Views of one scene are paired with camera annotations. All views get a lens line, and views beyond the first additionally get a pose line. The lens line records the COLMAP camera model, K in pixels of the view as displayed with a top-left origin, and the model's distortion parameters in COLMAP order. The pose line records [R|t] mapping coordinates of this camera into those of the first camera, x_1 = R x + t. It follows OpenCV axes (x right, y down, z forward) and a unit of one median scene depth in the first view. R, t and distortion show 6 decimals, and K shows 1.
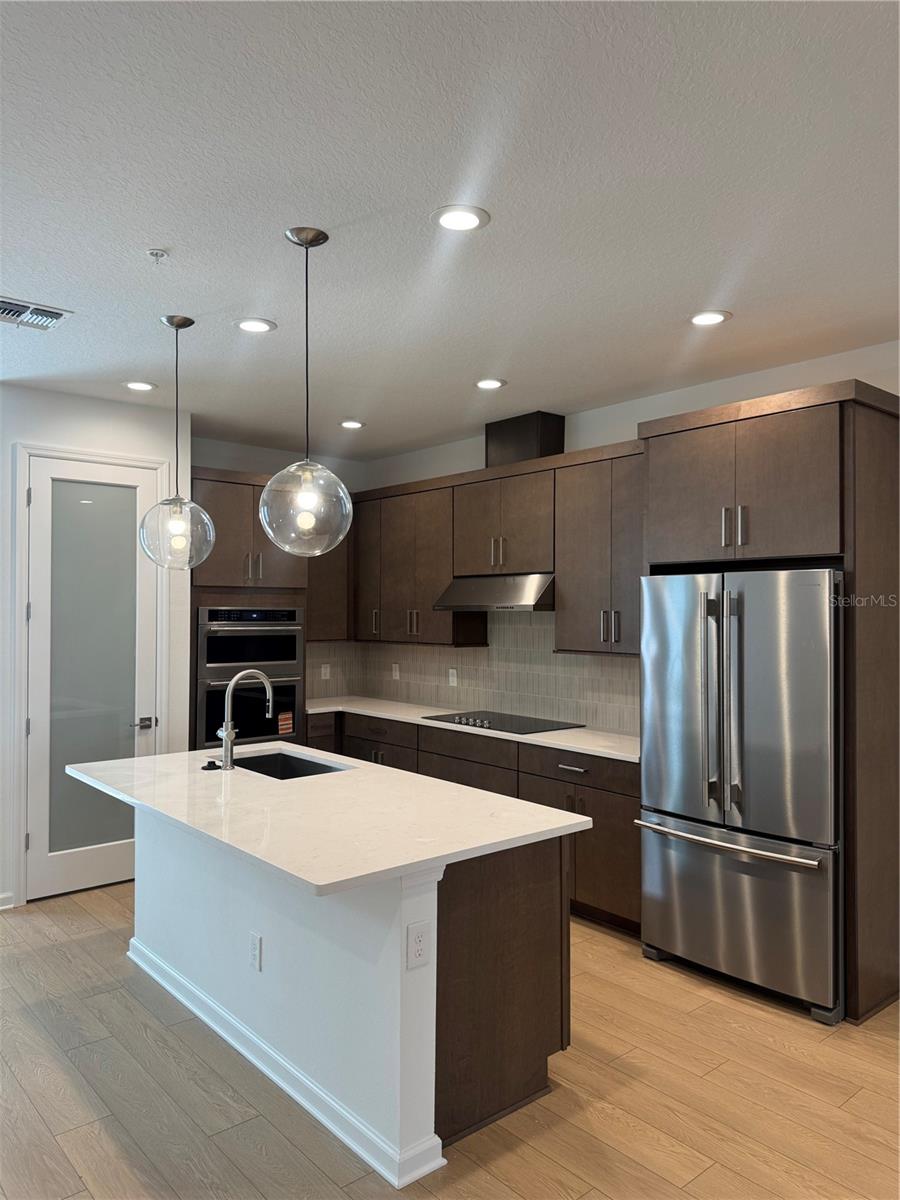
lens RADIAL K [[847.1, 0, 462.3], [0, 847.1, 596.8], [0, 0, 1]] dist [0.076228, -0.082321]
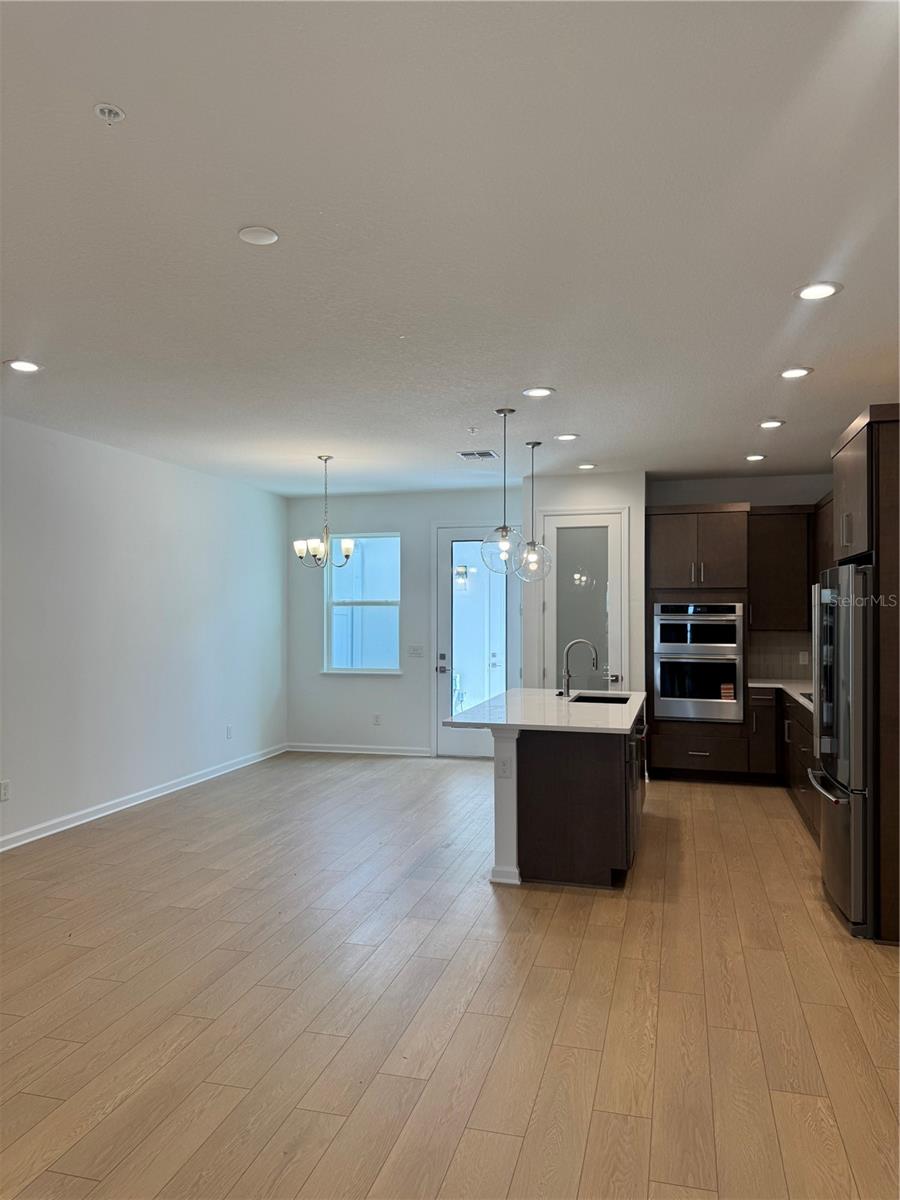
lens RADIAL K [[843.5, 0, 450.0], [0, 843.5, 600.0], [0, 0, 1]] dist [0.201486, -0.350857]
pose [[0.560832, -0.013093, -0.827826, 0.726174], [0.012461, 0.999895, -0.007373, 0.013210], [0.827836, -0.006181, 0.560936, -0.104764]]
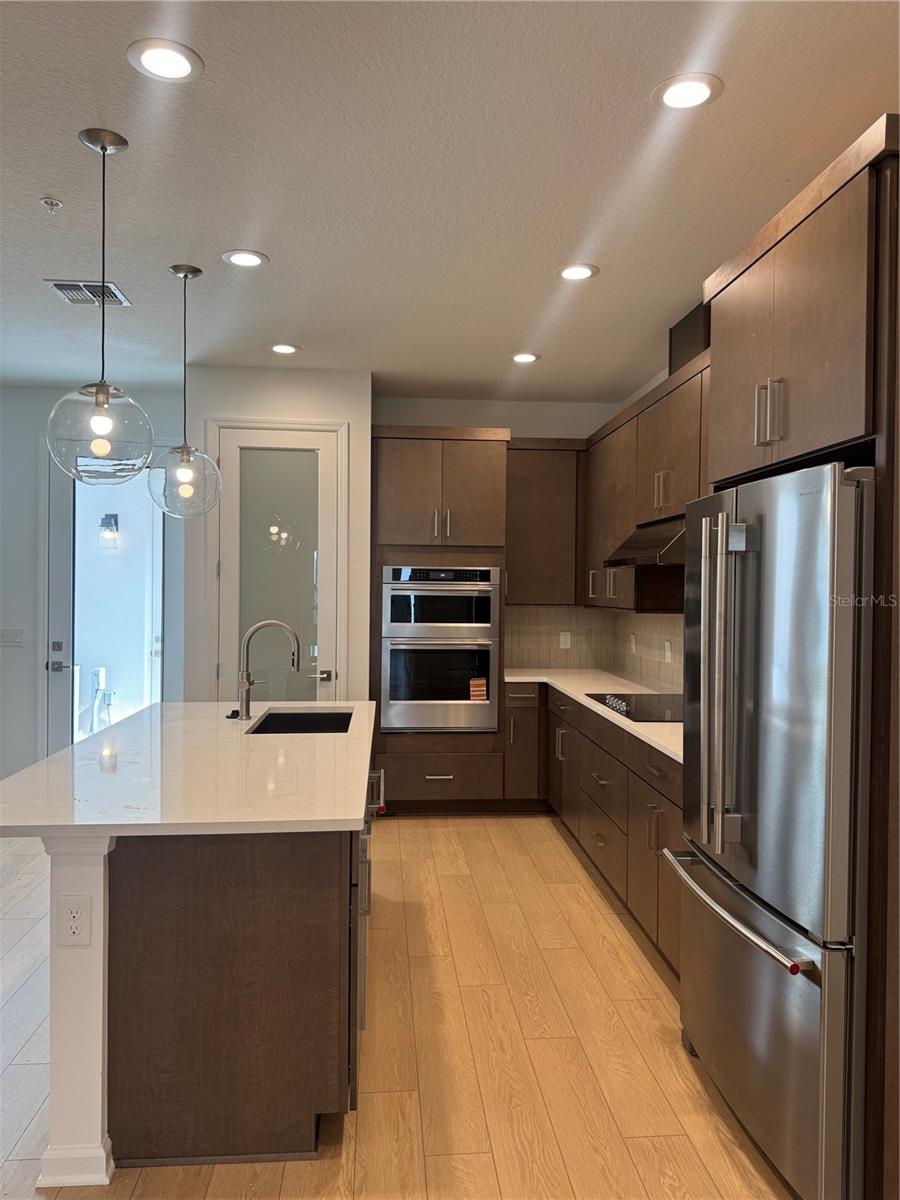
lens RADIAL K [[847.1, 0, 462.3], [0, 847.1, 596.8], [0, 0, 1]] dist [0.076228, -0.082321]
pose [[0.814541, 0.011879, -0.579984, 0.362170], [0.000385, 0.999779, 0.021018, 0.028710], [0.580105, -0.017344, 0.814357, 0.250072]]
